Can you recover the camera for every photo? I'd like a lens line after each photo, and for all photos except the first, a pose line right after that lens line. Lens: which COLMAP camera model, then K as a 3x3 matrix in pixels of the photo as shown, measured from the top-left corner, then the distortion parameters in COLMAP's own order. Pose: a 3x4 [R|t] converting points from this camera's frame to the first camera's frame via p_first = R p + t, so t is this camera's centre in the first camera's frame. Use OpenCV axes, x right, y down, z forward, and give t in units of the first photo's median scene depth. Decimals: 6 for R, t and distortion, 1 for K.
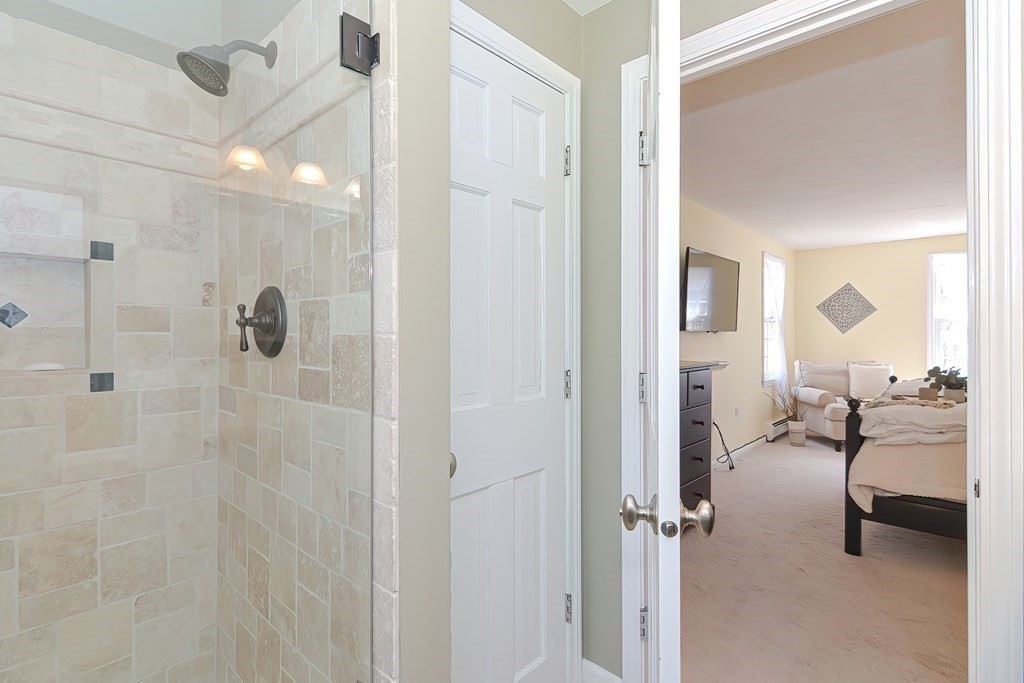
lens RADIAL K [[494.2, 0, 506.2], [0, 494.2, 337.9], [0, 0, 1]] dist [0.002114, 0.000309]
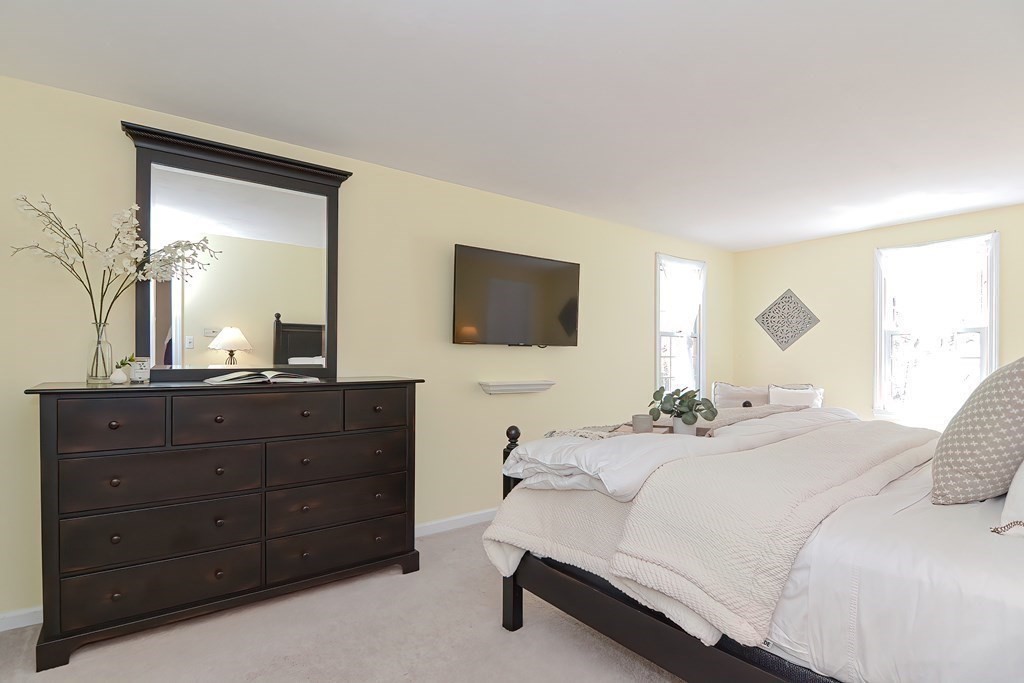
lens RADIAL K [[500.1, 0, 509.5], [0, 500.1, 359.8], [0, 0, 1]] dist [0.000796, -0.000050]
pose [[0.987904, 0.008157, -0.154854, 0.383172], [-0.008015, 0.999967, 0.001543, 0.009301], [0.154861, -0.000283, 0.987936, 0.113040]]
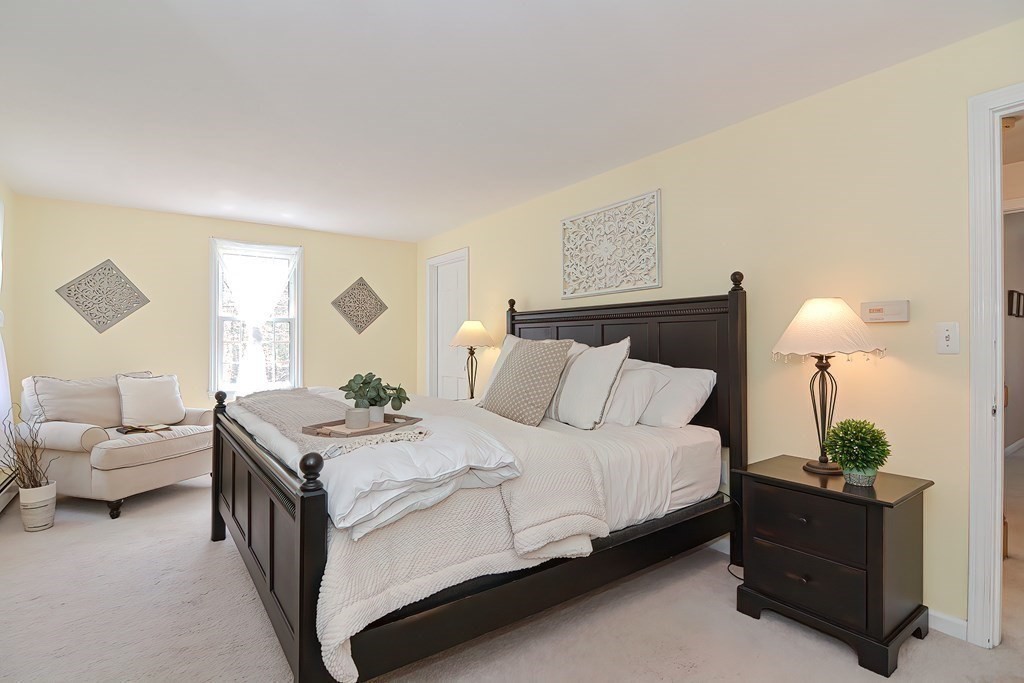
lens RADIAL K [[497.7, 0, 514.6], [0, 497.7, 347.4], [0, 0, 1]] dist [0.001979, -0.014593]
pose [[0.189002, -0.000379, 0.981977, 0.133729], [0.002357, 0.999997, -0.000068, 0.012640], [-0.981974, 0.002327, 0.189002, 0.338488]]
